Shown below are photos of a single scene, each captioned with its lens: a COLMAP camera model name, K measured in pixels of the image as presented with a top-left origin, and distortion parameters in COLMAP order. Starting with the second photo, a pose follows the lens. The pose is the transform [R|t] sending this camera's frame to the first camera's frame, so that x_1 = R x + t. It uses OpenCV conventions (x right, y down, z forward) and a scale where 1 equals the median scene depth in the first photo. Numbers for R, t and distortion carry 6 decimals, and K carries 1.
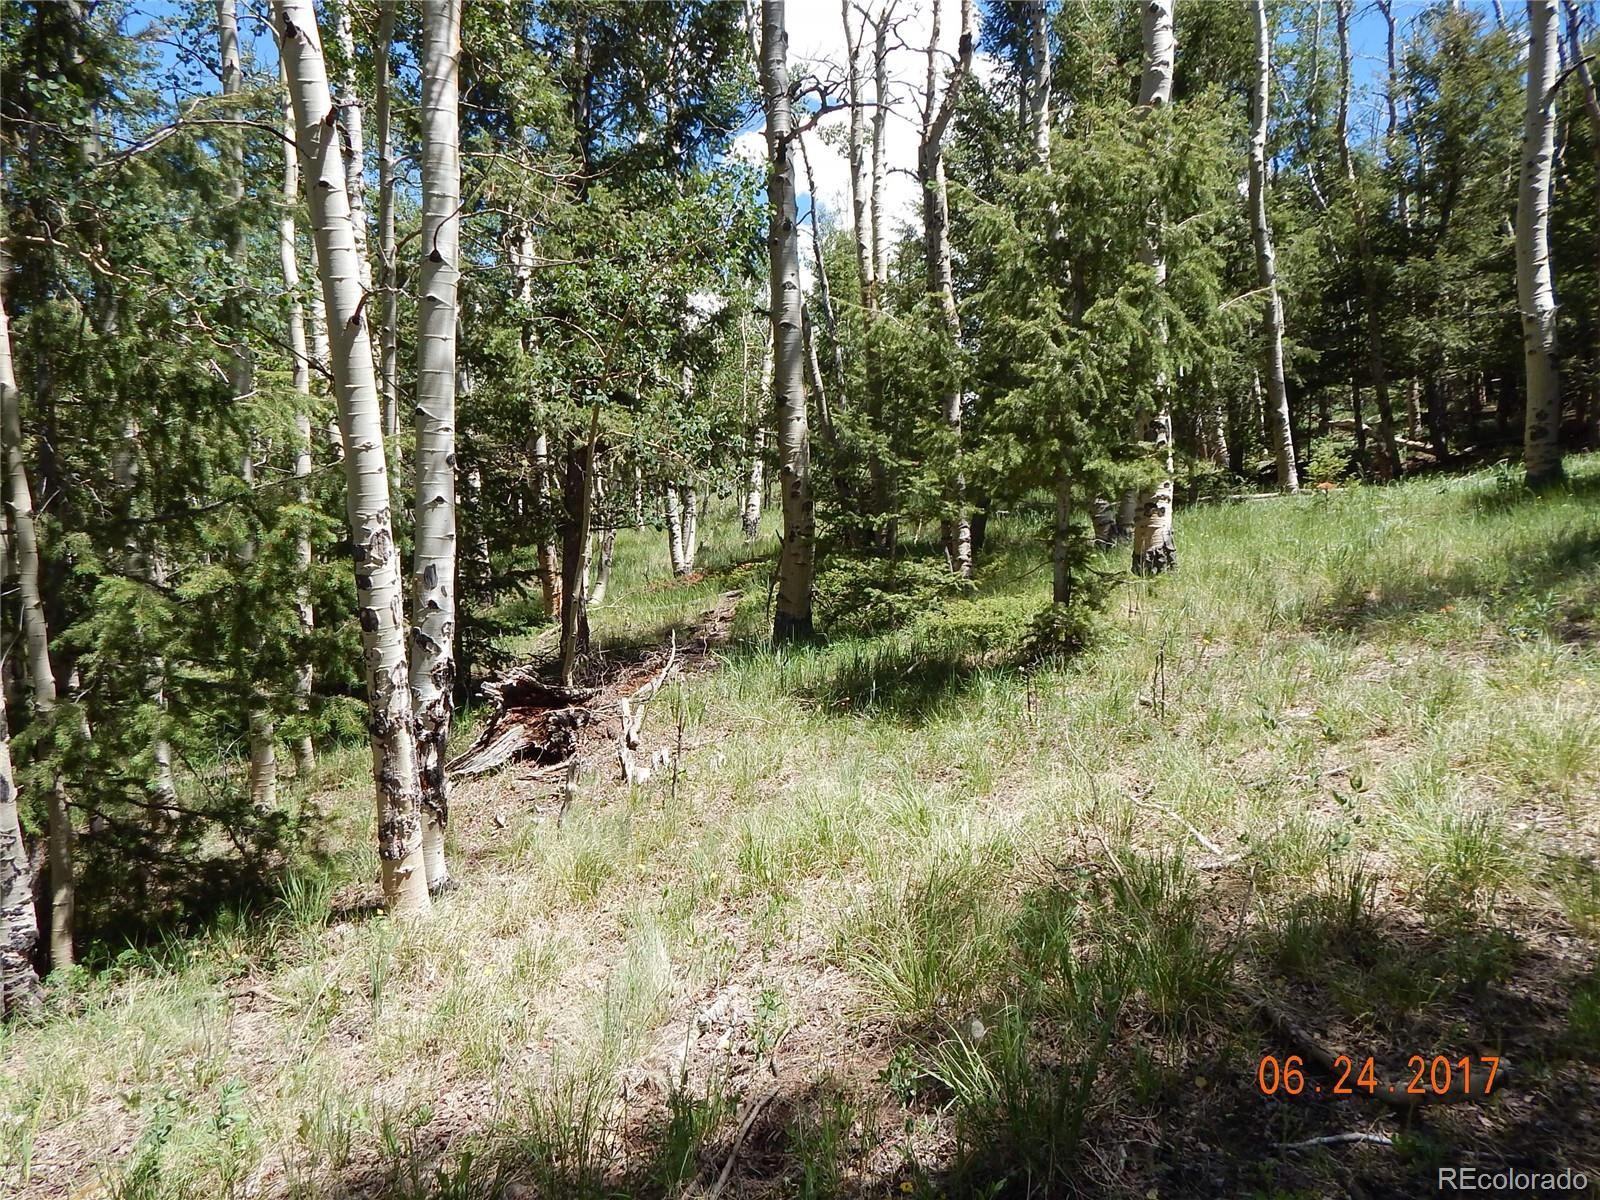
lens RADIAL K [[1038.9, 0, 797.3], [0, 1038.9, 584.7], [0, 0, 1]] dist [-0.003471, 0.002117]
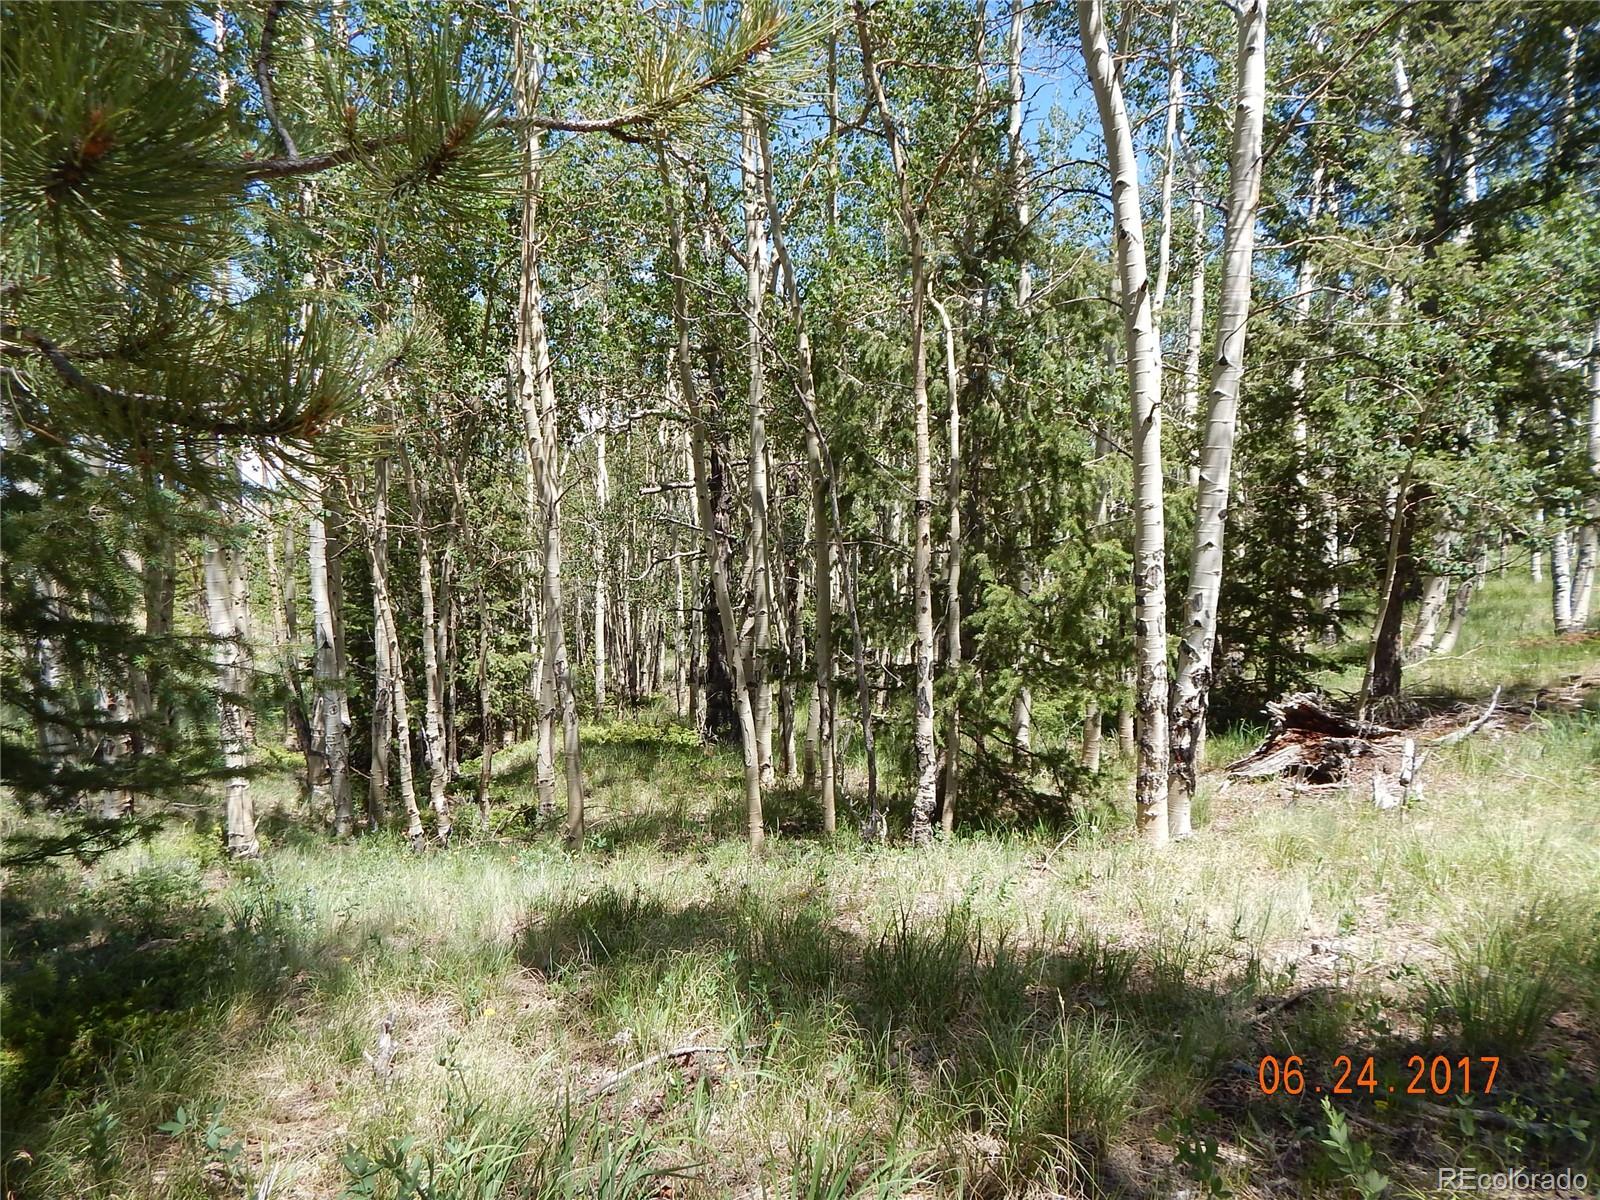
lens RADIAL K [[1038.9, 0, 800.7], [0, 1038.9, 596.5], [0, 0, 1]] dist [-0.003471, 0.002117]
pose [[0.695989, 0.083406, -0.713192, 0.226312], [-0.095626, 0.995150, 0.023061, 0.002744], [0.711657, 0.052149, 0.700589, -0.271129]]
